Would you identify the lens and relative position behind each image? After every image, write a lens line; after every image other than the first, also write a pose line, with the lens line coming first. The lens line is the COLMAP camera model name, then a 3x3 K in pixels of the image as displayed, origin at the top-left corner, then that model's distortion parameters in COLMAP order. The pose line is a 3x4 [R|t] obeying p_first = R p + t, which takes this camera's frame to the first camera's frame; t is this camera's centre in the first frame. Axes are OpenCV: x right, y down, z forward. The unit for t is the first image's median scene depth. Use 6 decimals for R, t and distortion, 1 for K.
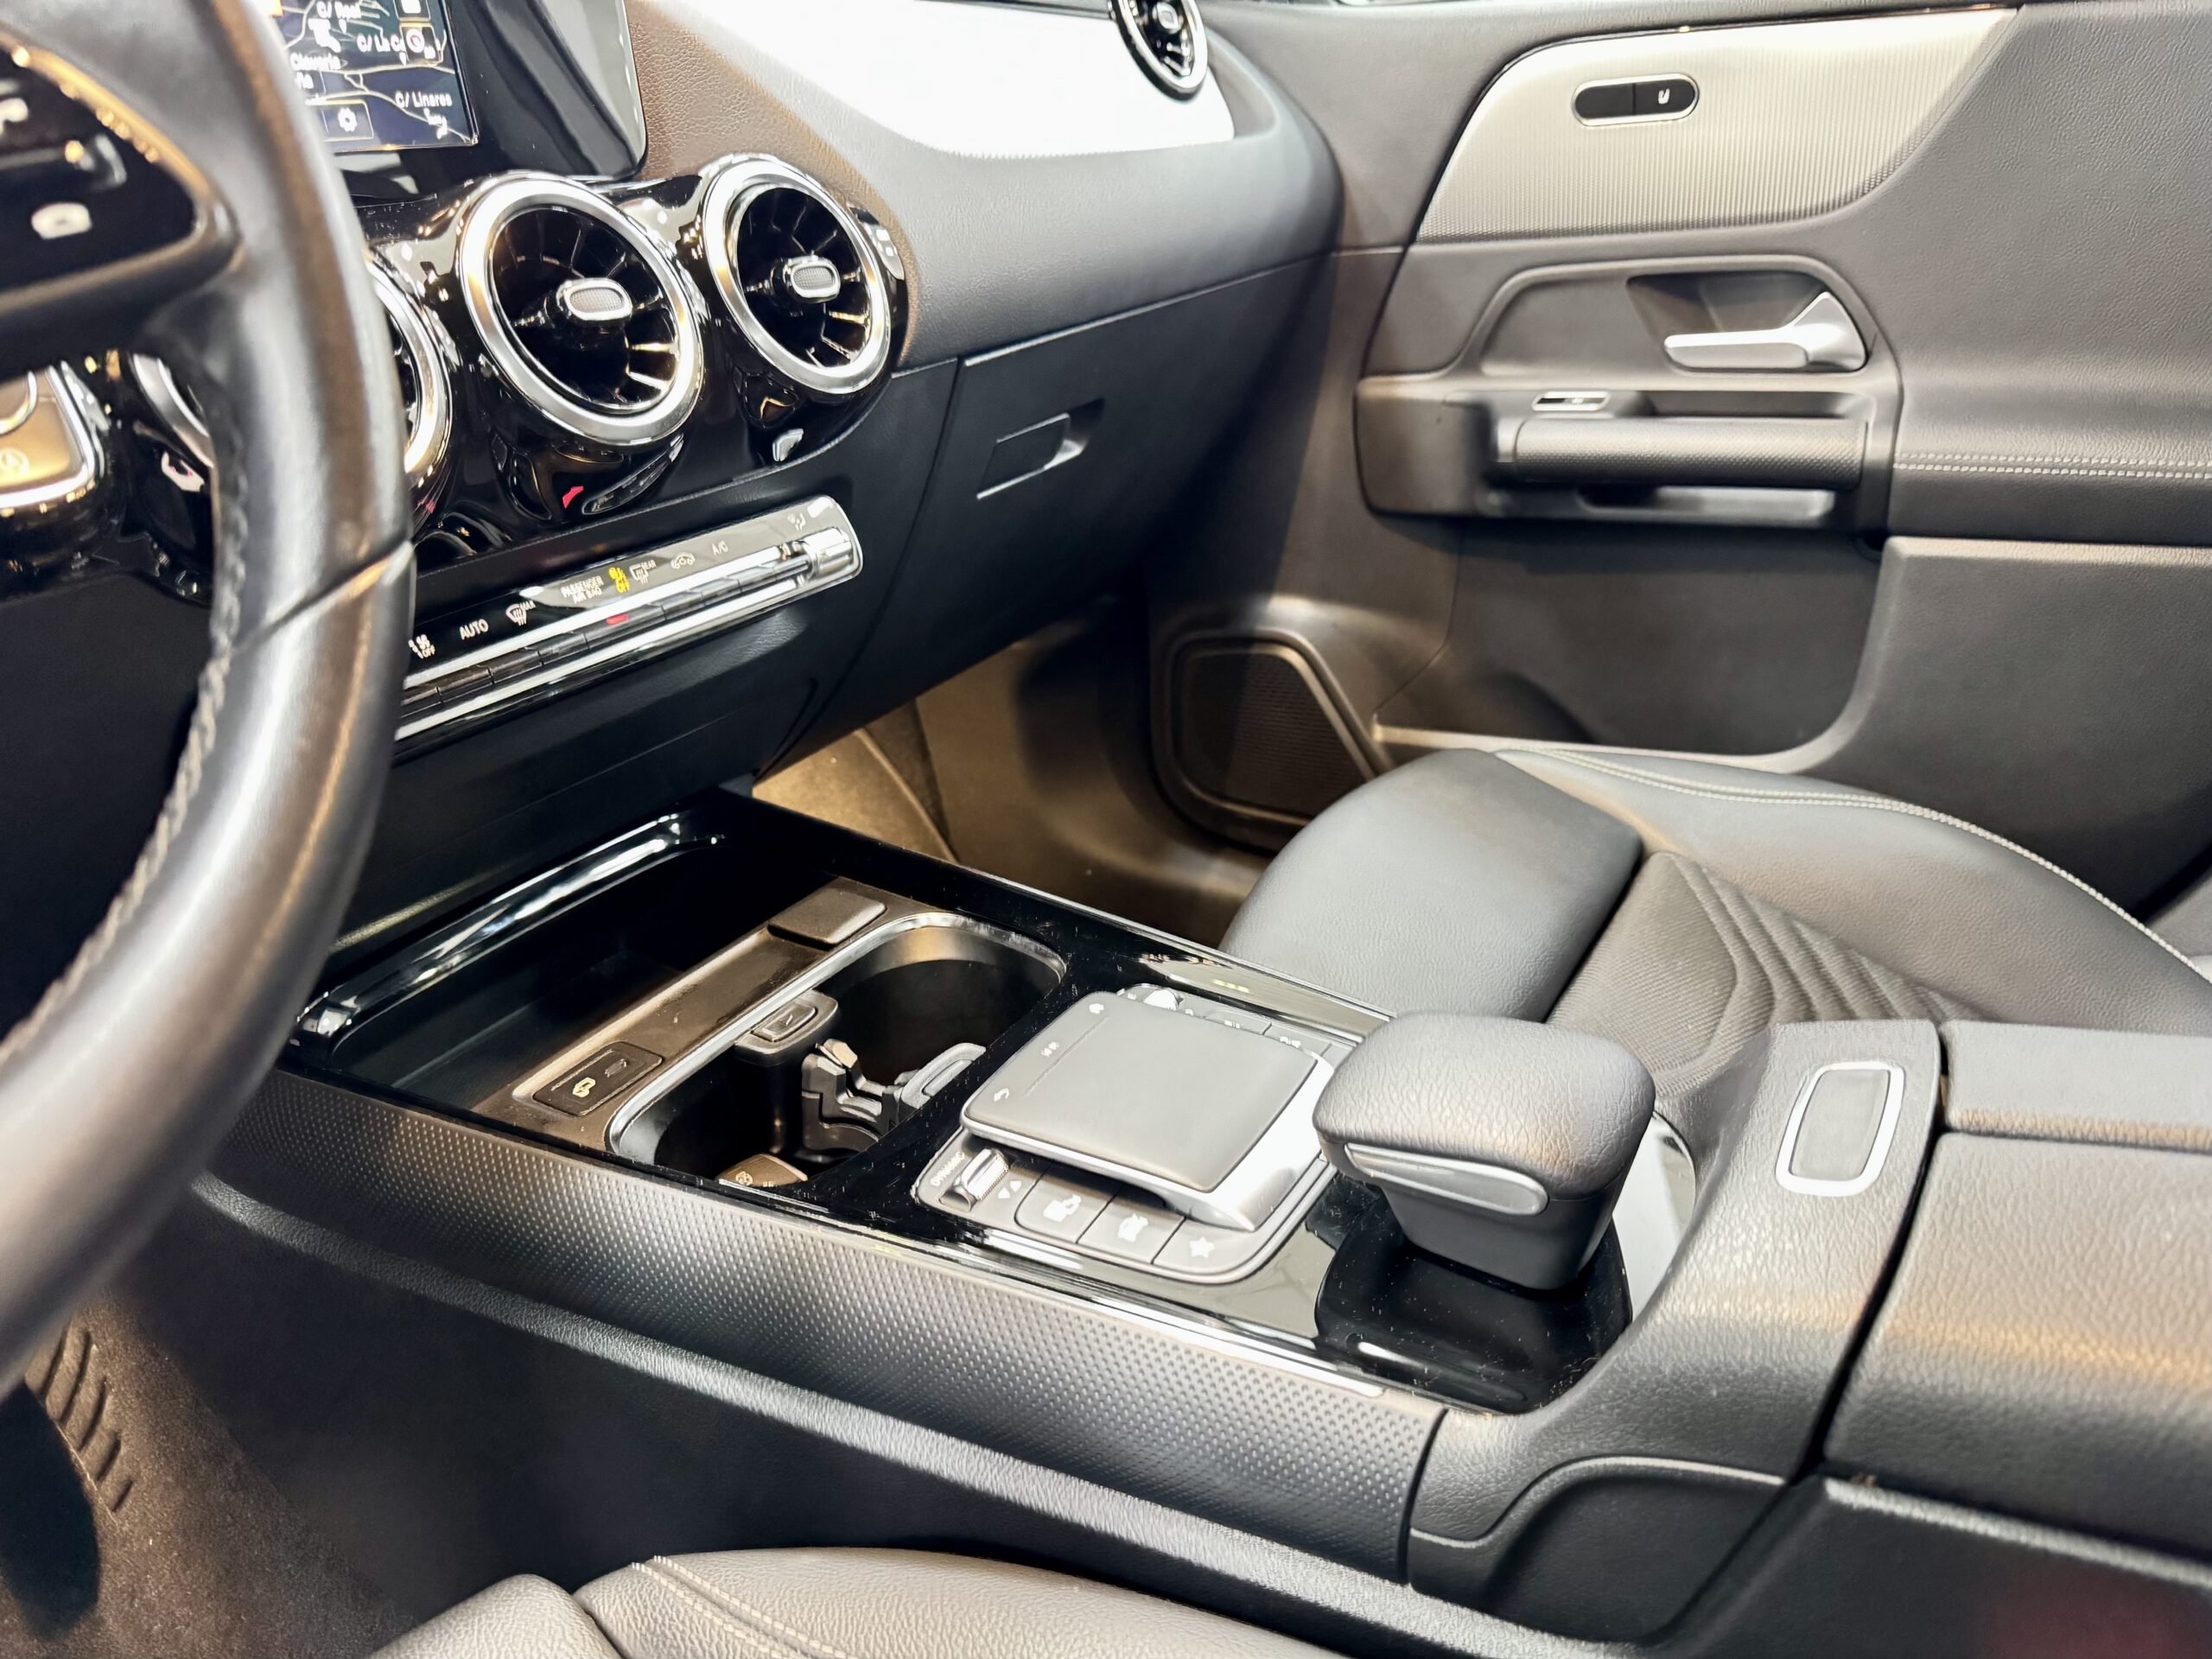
lens RADIAL K [[1566.7, 0, 1104.0], [0, 1566.7, 860.2], [0, 0, 1]] dist [-0.000050, -0.004546]
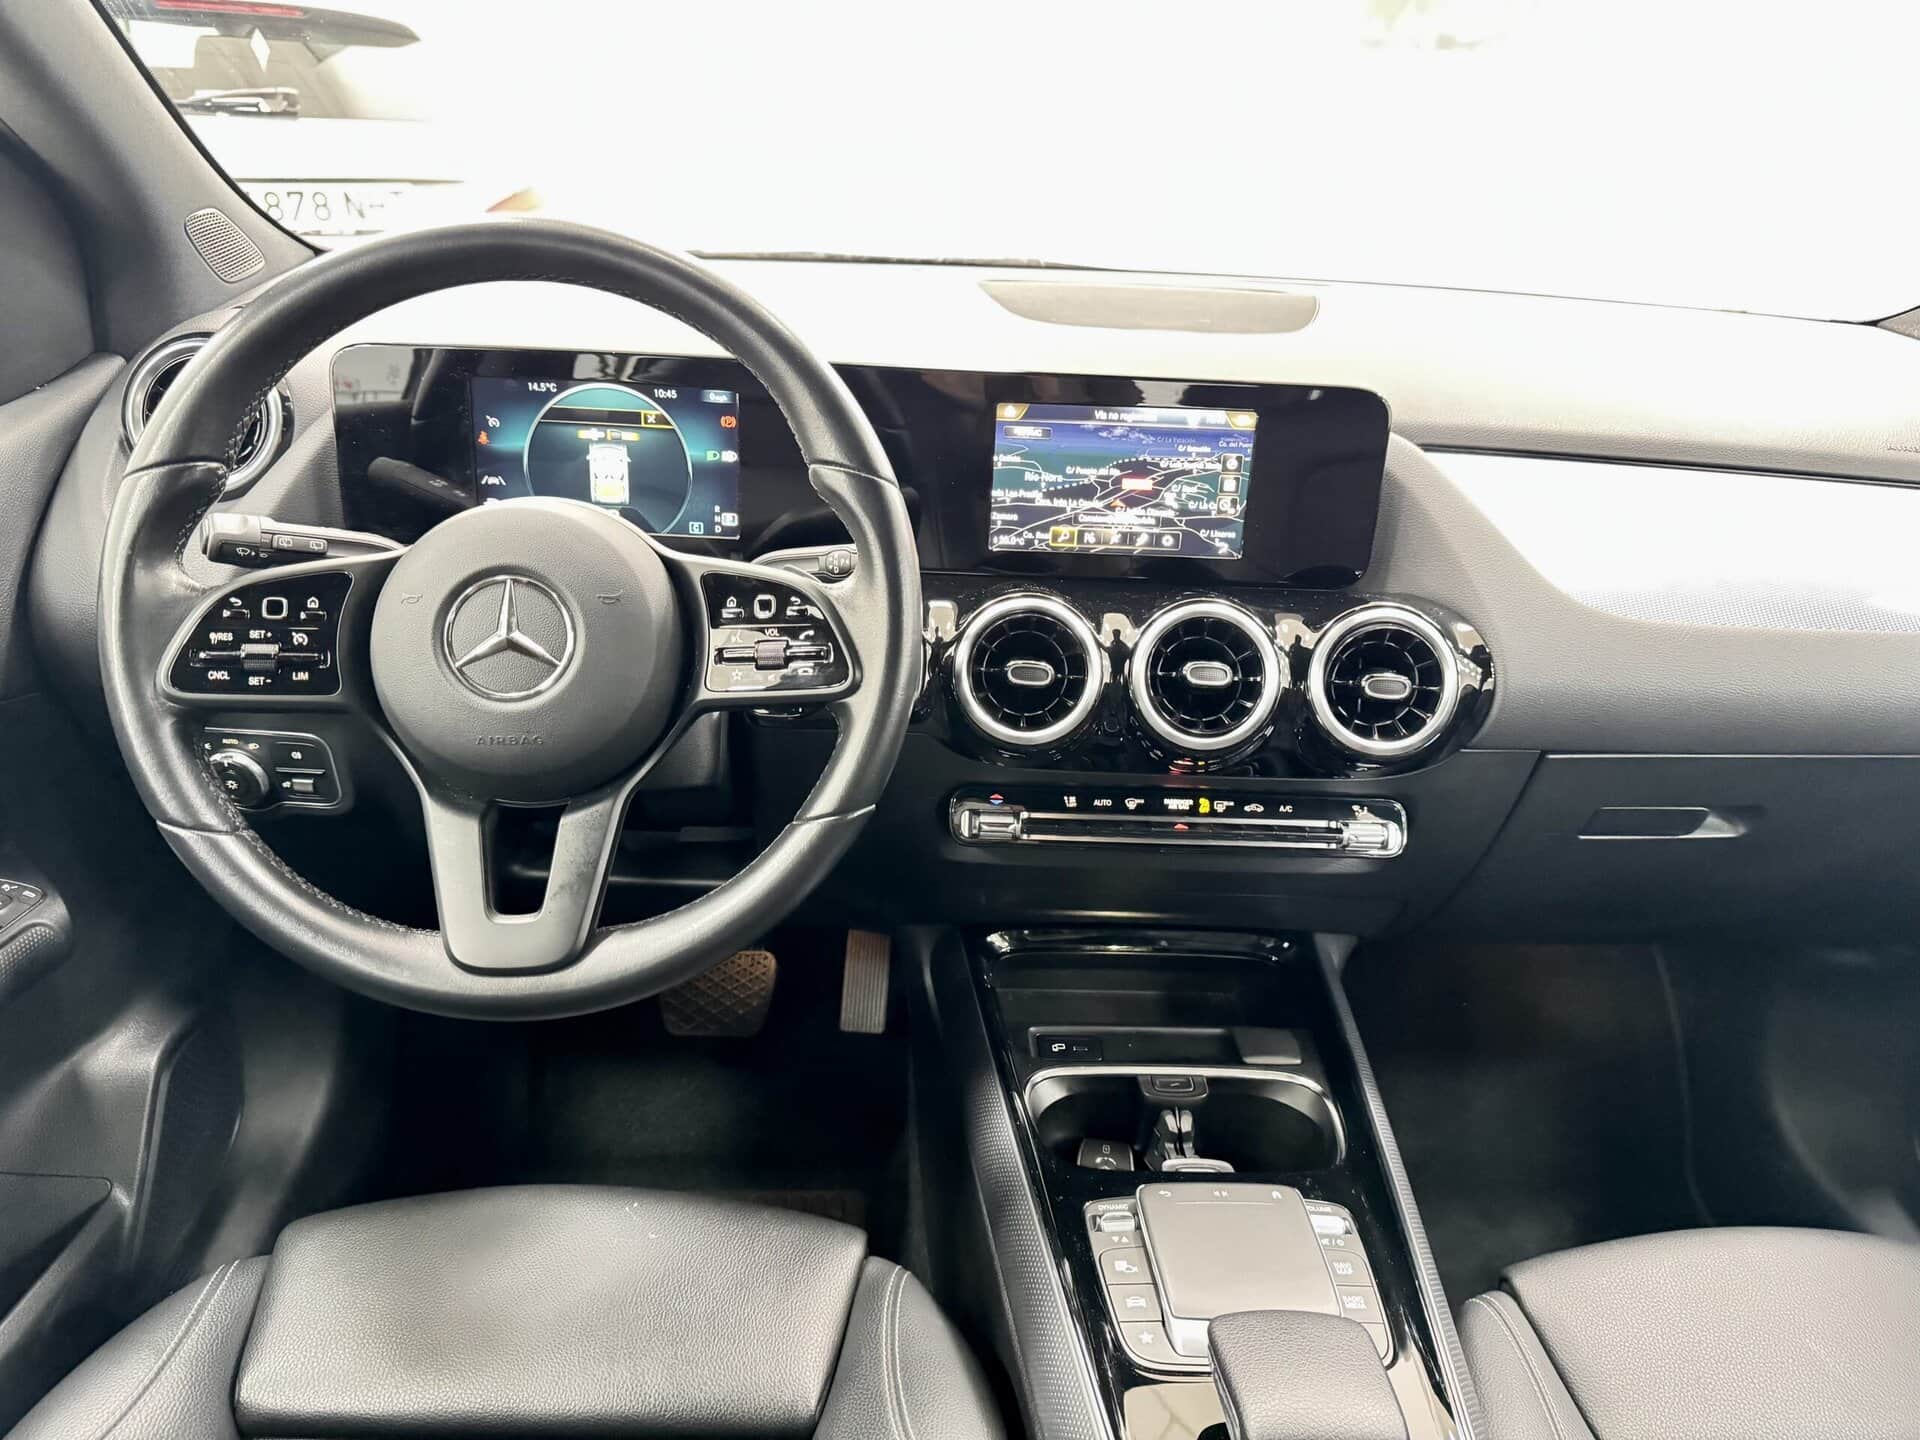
lens RADIAL K [[1356.8, 0, 965.7], [0, 1356.8, 732.0], [0, 0, 1]] dist [0.012715, -0.026860]
pose [[0.545364, 0.390706, -0.741571, 0.592489], [-0.429078, 0.890141, 0.153431, -0.352555], [0.720049, 0.234516, 0.653094, -0.167792]]
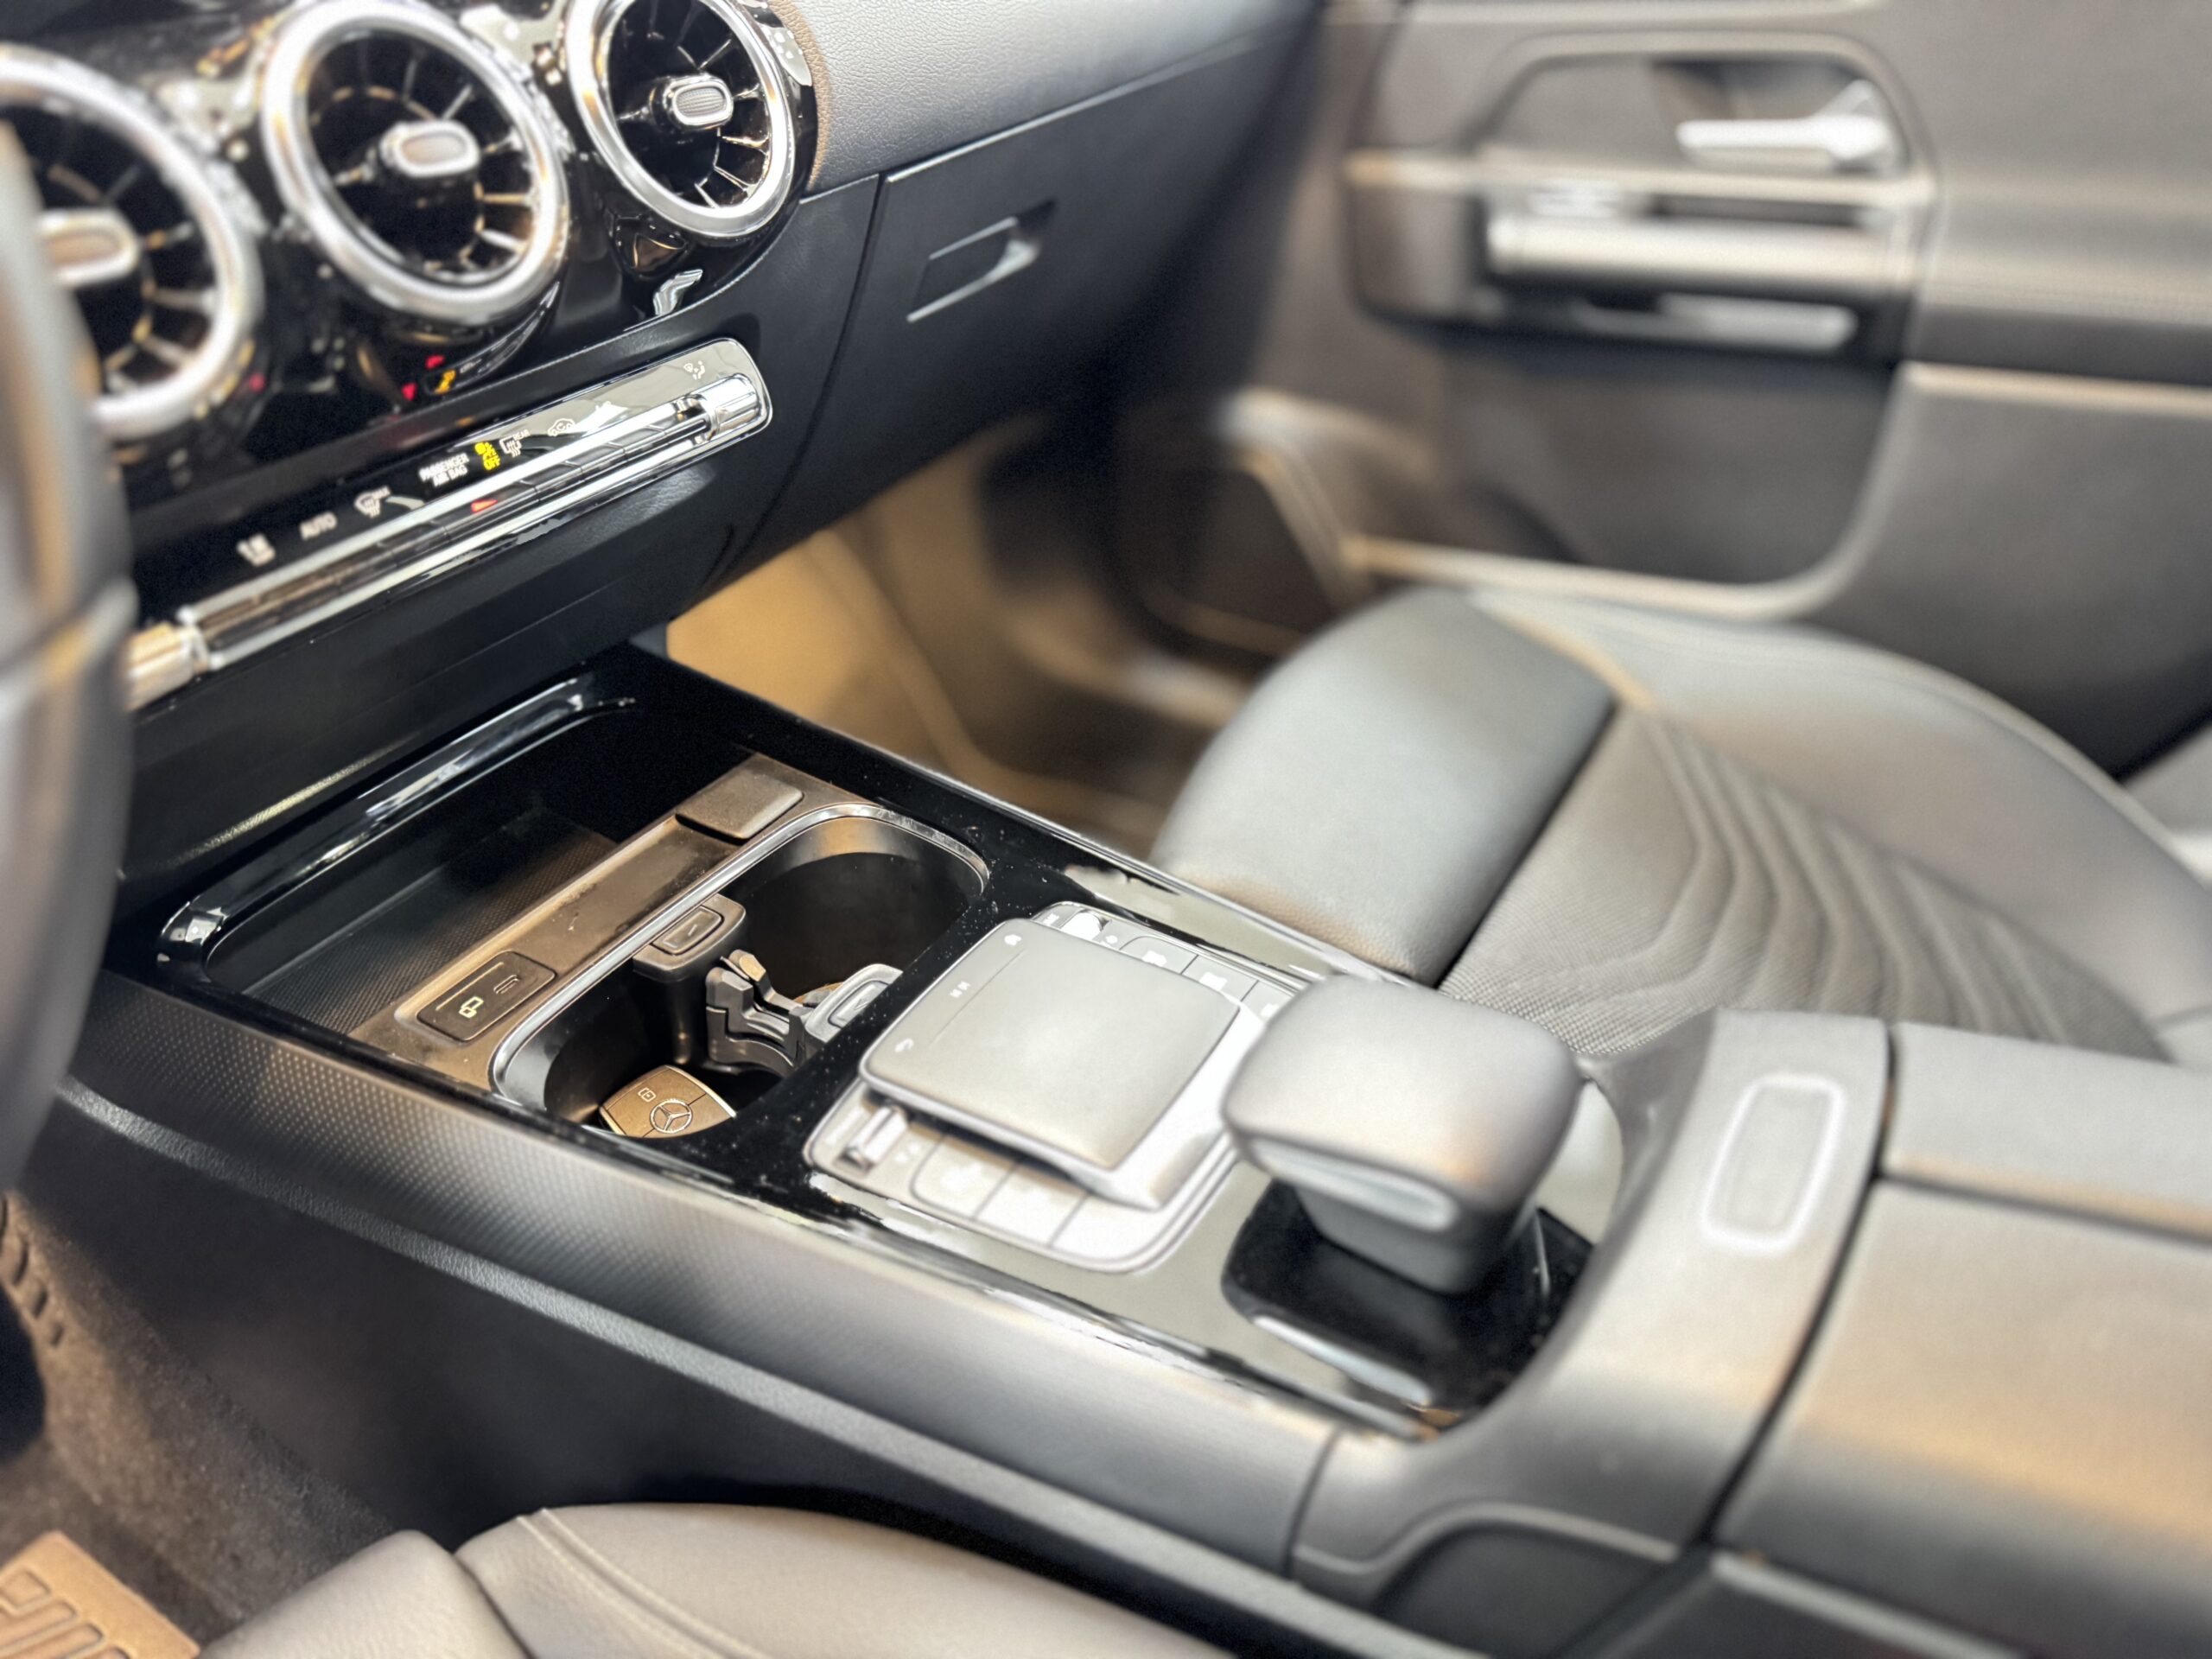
lens RADIAL K [[1563.2, 0, 1112.5], [0, 1563.2, 843.3], [0, 0, 1]] dist [0.012715, -0.026860]
pose [[0.999696, 0.019953, 0.014451, 0.038555], [-0.022043, 0.986381, 0.162995, -0.110301], [-0.011002, -0.163264, 0.986521, 0.072606]]
